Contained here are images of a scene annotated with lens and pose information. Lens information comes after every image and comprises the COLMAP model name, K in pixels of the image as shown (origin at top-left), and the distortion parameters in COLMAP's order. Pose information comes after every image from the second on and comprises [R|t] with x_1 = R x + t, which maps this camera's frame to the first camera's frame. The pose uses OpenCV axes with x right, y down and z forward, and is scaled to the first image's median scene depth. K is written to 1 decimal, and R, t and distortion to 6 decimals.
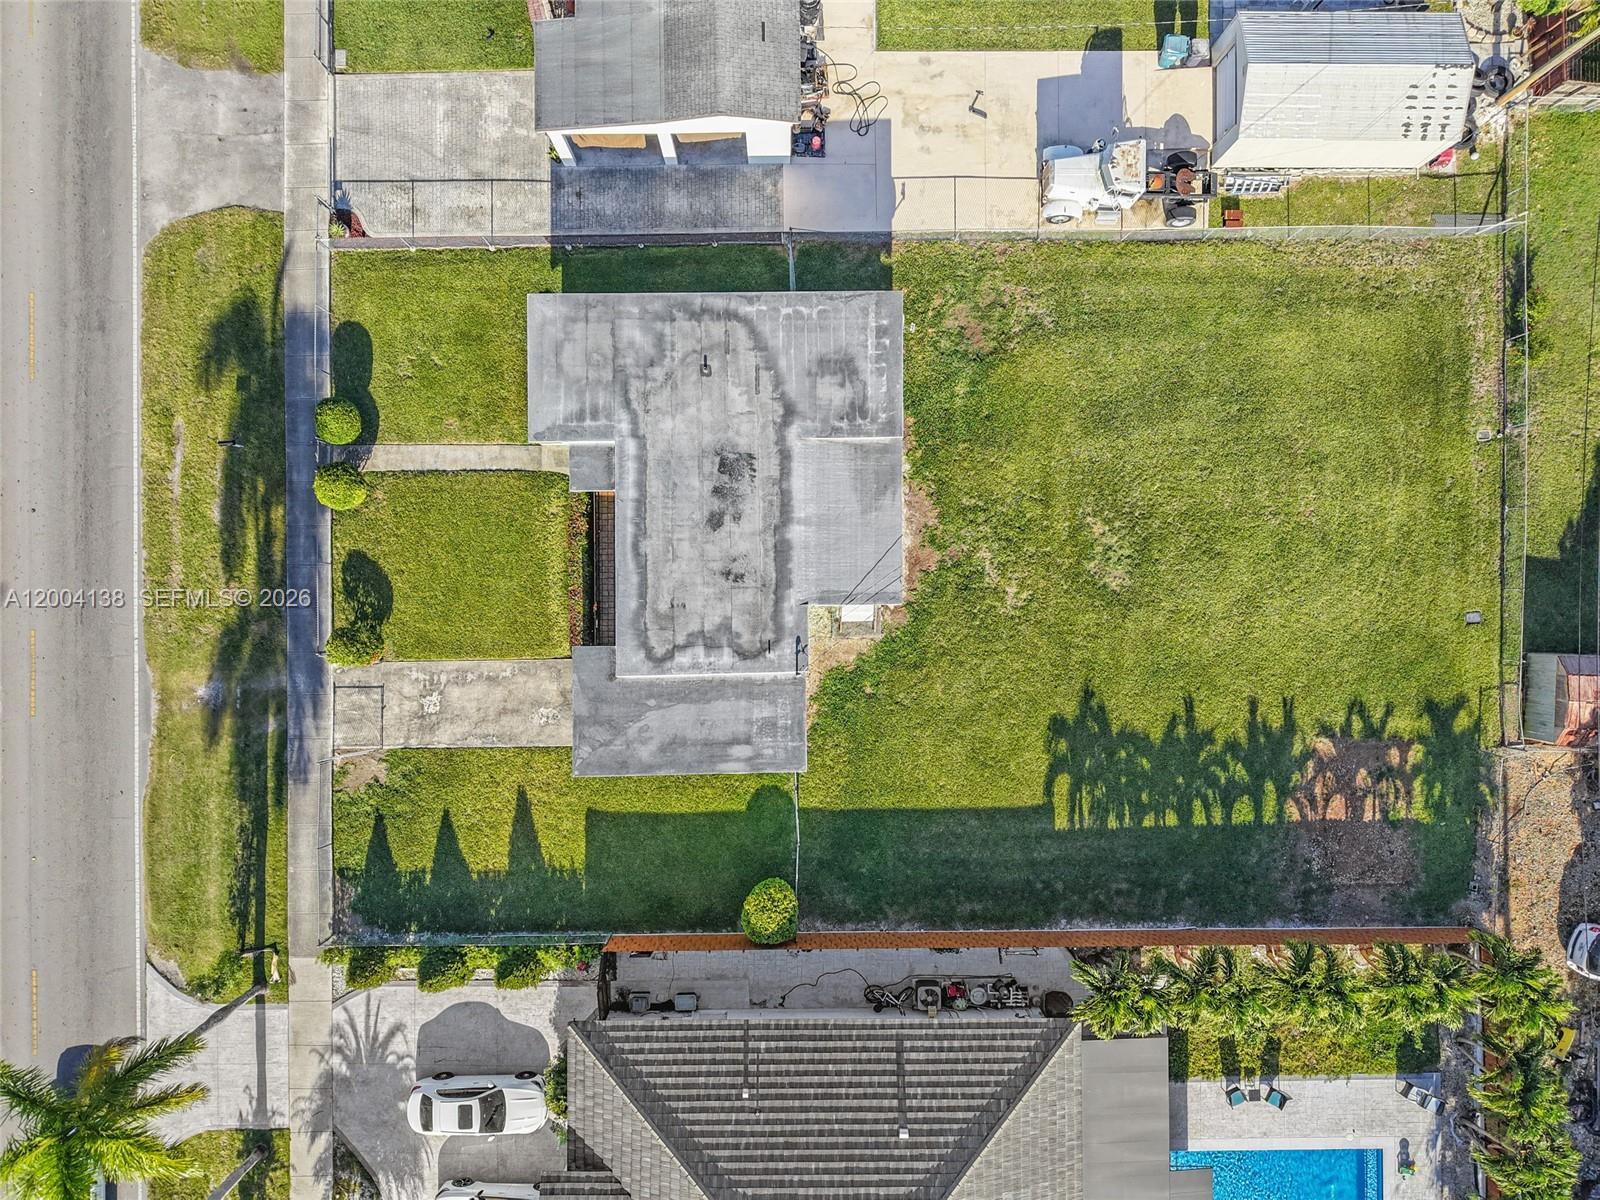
lens RADIAL K [[1066.0, 0, 800.0], [0, 1066.0, 600.0], [0, 0, 1]] dist [0.039404, -0.042485]
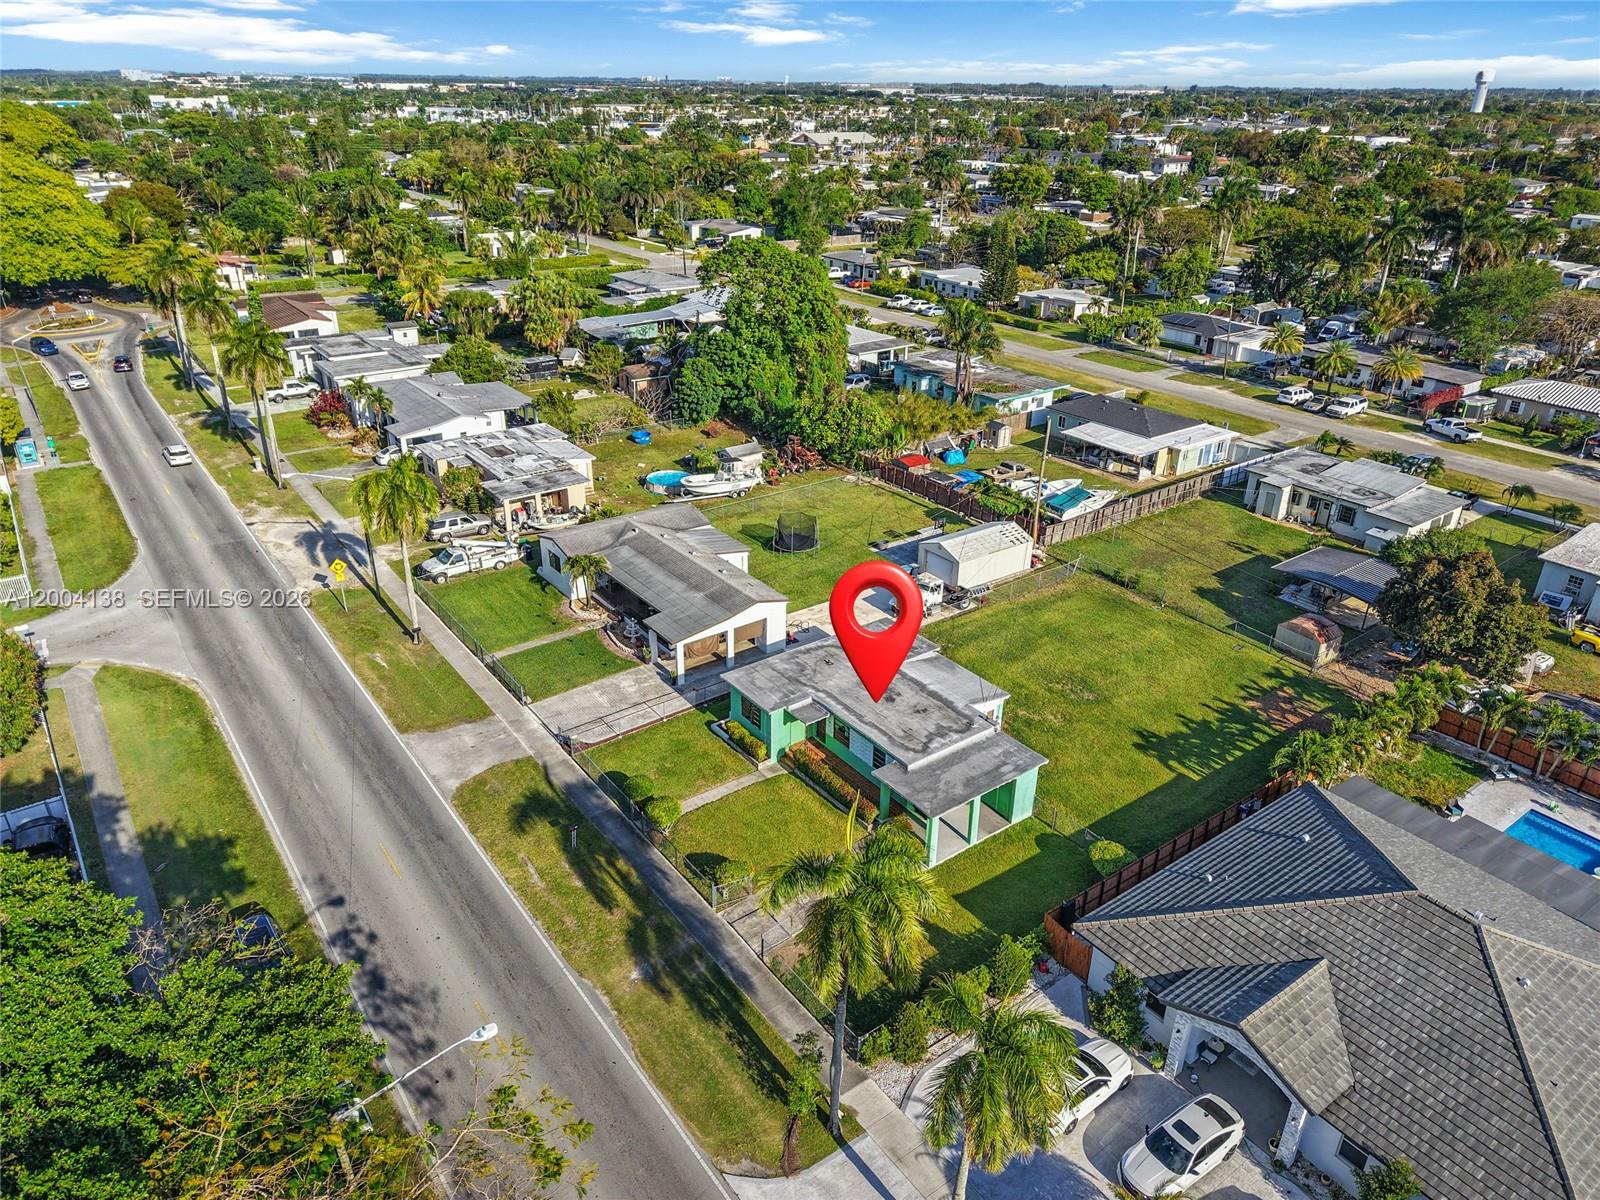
lens RADIAL K [[1066.0, 0, 800.0], [0, 1066.0, 600.0], [0, 0, 1]] dist [0.039404, -0.042485]
pose [[0.808669, -0.257209, 0.529054, -0.915046], [0.588243, 0.361164, -0.723554, 0.870450], [-0.004971, 0.896328, 0.443364, 0.136561]]
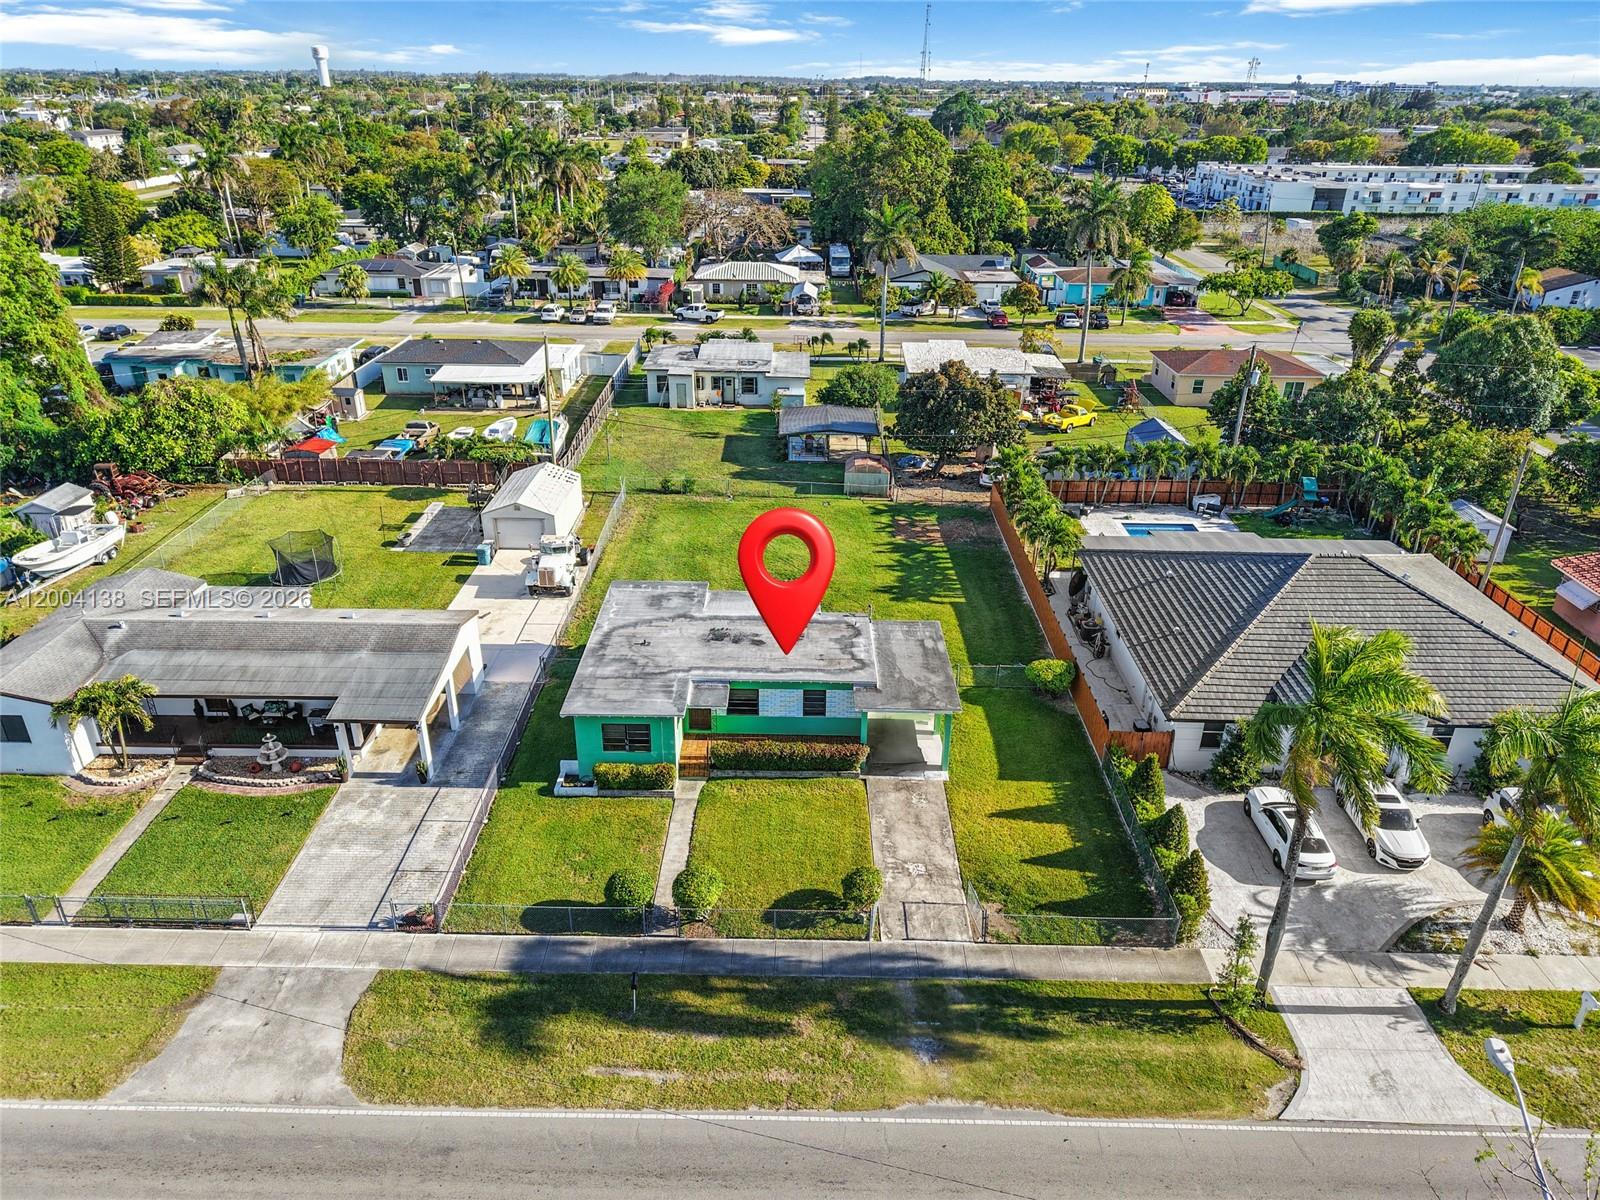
lens RADIAL K [[1066.5, 0, 800.0], [0, 1066.5, 600.0], [0, 0, 1]] dist [0.058429, -0.076015]
pose [[0.017400, -0.446994, 0.894368, -1.138914], [0.999743, 0.020765, -0.009073, -0.009651], [-0.014516, 0.894296, 0.447240, 0.319952]]
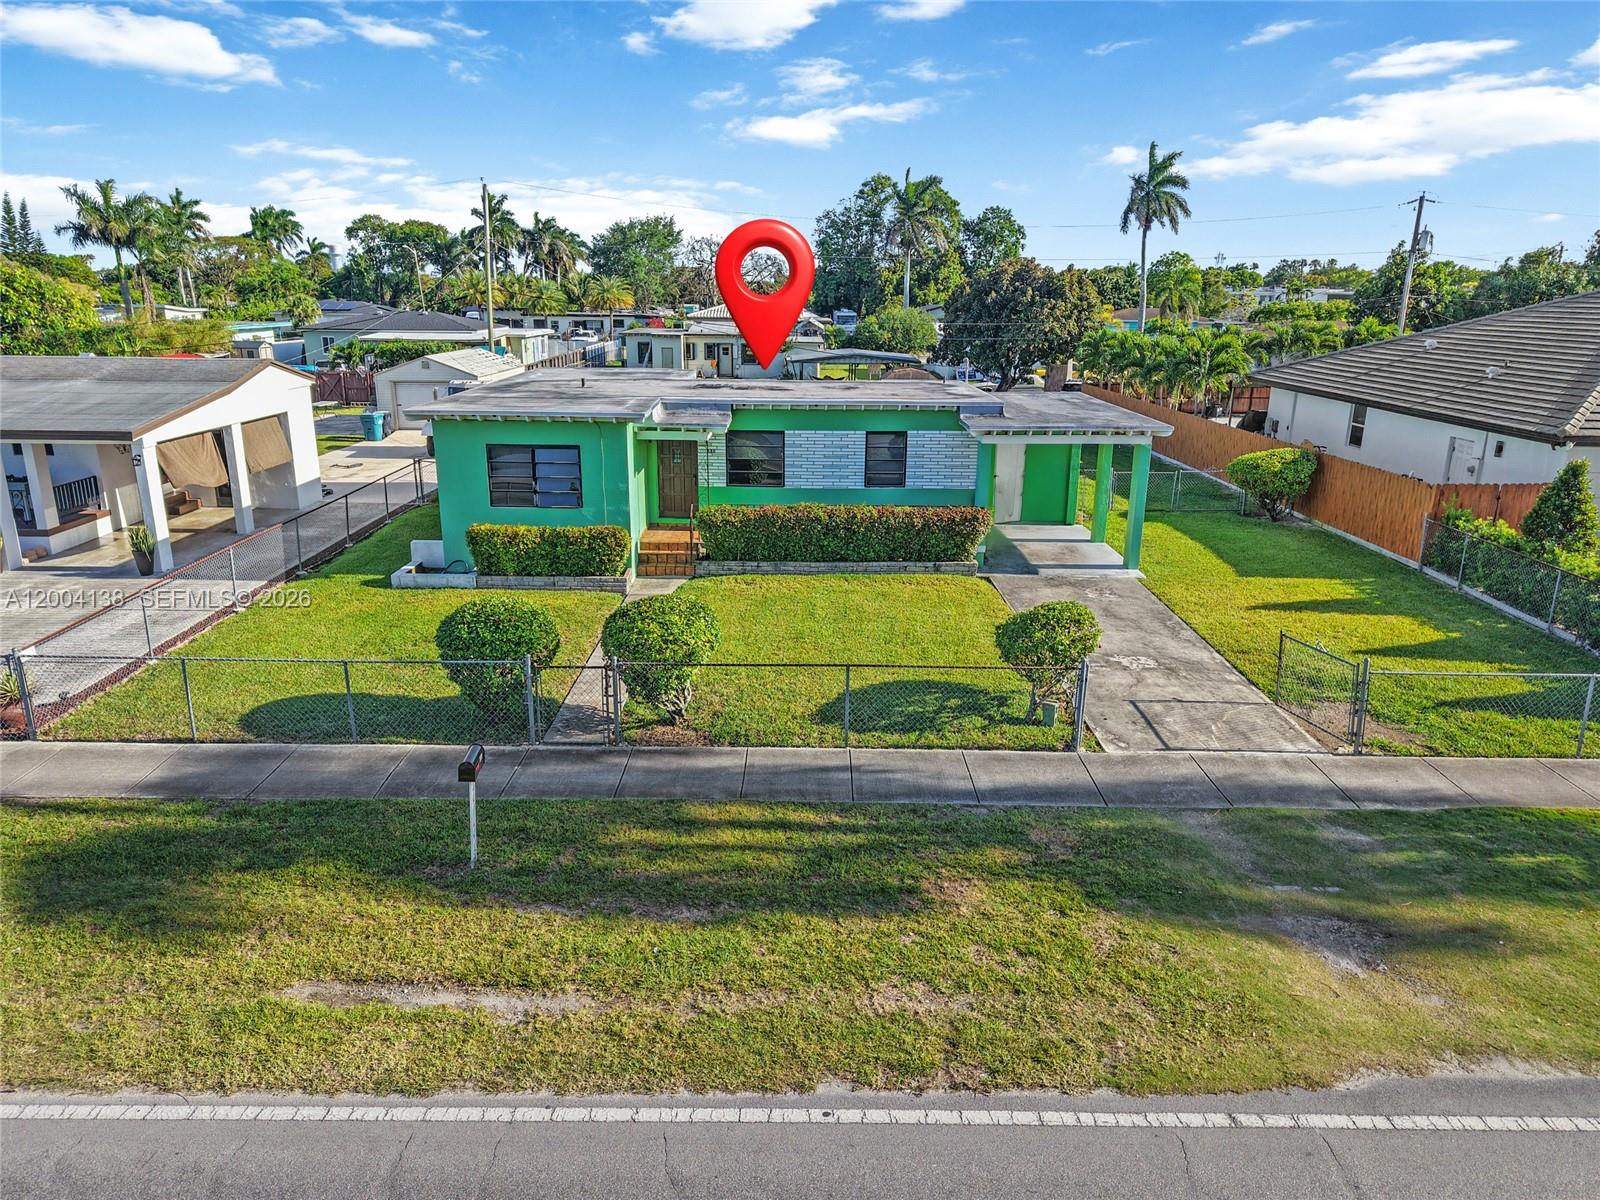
lens RADIAL K [[1066.0, 0, 800.0], [0, 1066.0, 600.0], [0, 0, 1]] dist [0.039404, -0.042485]
pose [[0.008358, -0.287891, 0.957627, -0.787976], [0.999887, 0.014354, -0.004411, -0.049806], [-0.012475, 0.957556, 0.287978, 0.839943]]
